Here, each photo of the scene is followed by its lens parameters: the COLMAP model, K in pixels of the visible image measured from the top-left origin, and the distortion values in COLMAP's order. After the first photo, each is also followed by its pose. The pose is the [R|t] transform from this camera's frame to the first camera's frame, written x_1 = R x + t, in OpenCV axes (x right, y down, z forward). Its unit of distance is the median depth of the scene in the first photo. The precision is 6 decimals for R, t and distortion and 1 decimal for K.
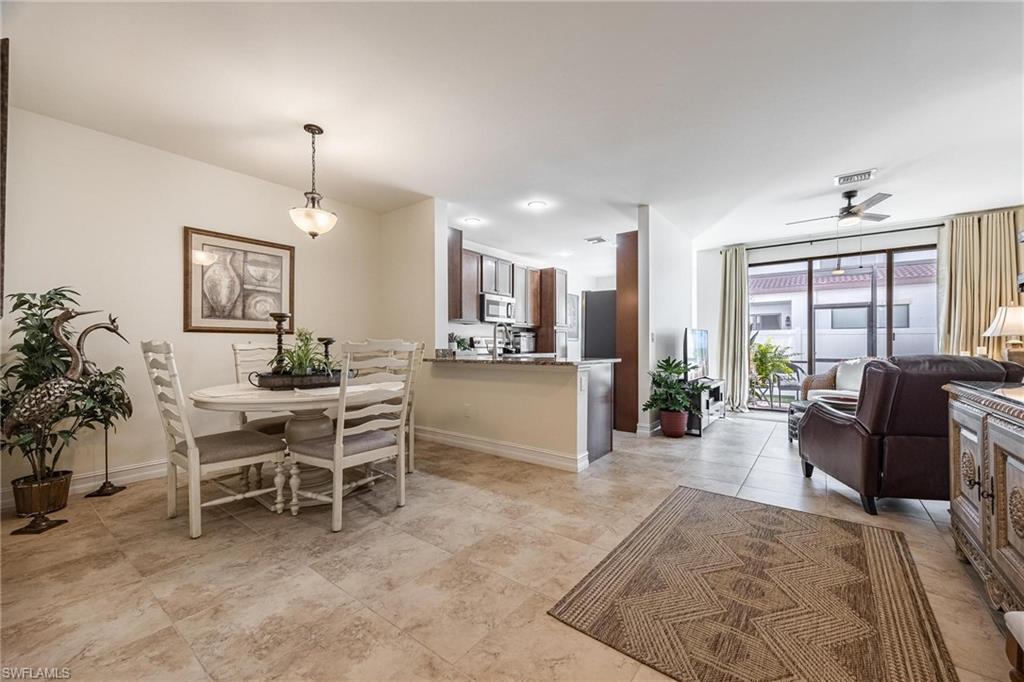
lens RADIAL K [[406.6, 0, 516.7], [0, 406.6, 343.5], [0, 0, 1]] dist [-0.000462, 0.002595]
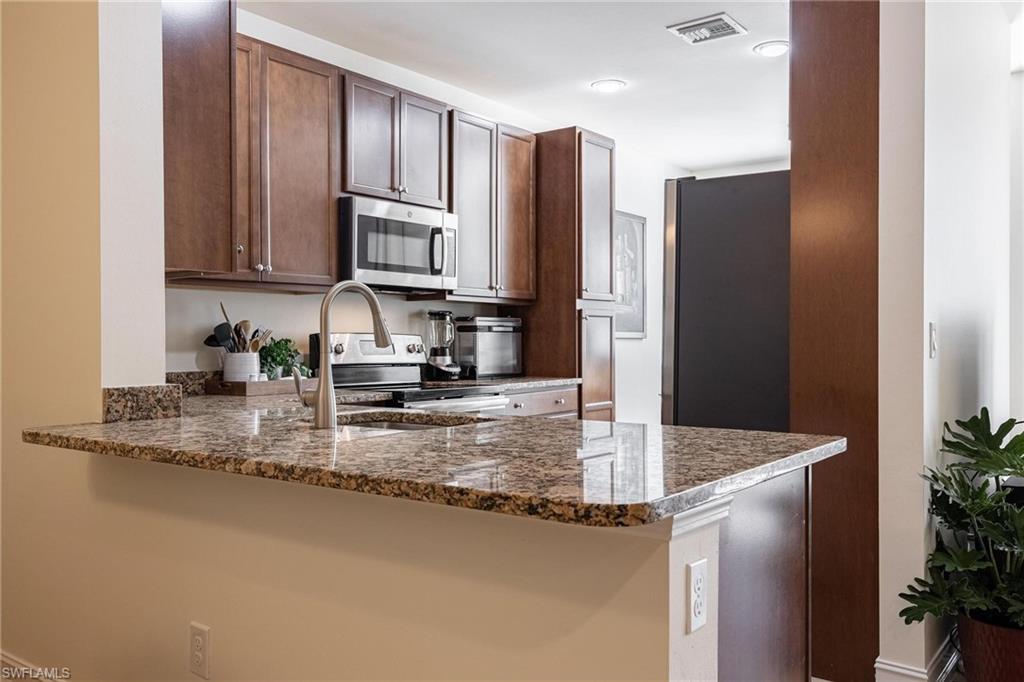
lens RADIAL K [[844.1, 0, 501.6], [0, 844.1, 339.7], [0, 0, 1]] dist [0.010190, 0.005833]
pose [[0.999942, -0.001192, -0.010692, 0.061826], [0.001249, 0.999985, 0.005303, -0.021059], [0.010685, -0.005317, 0.999929, 0.488461]]
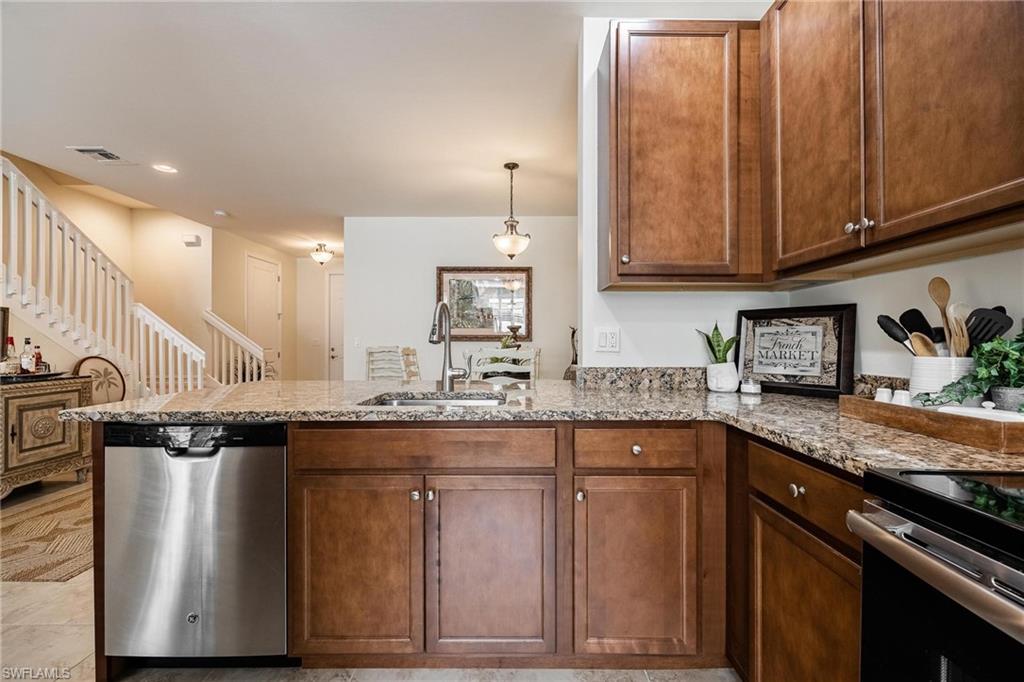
lens RADIAL K [[425.5, 0, 516.0], [0, 425.5, 338.9], [0, 0, 1]] dist [0.004793, -0.003002]
pose [[-0.799936, 0.000943, -0.600084, 0.160597], [0.007144, 0.999943, -0.007951, -0.014251], [0.600043, -0.010647, -0.799897, 1.414505]]
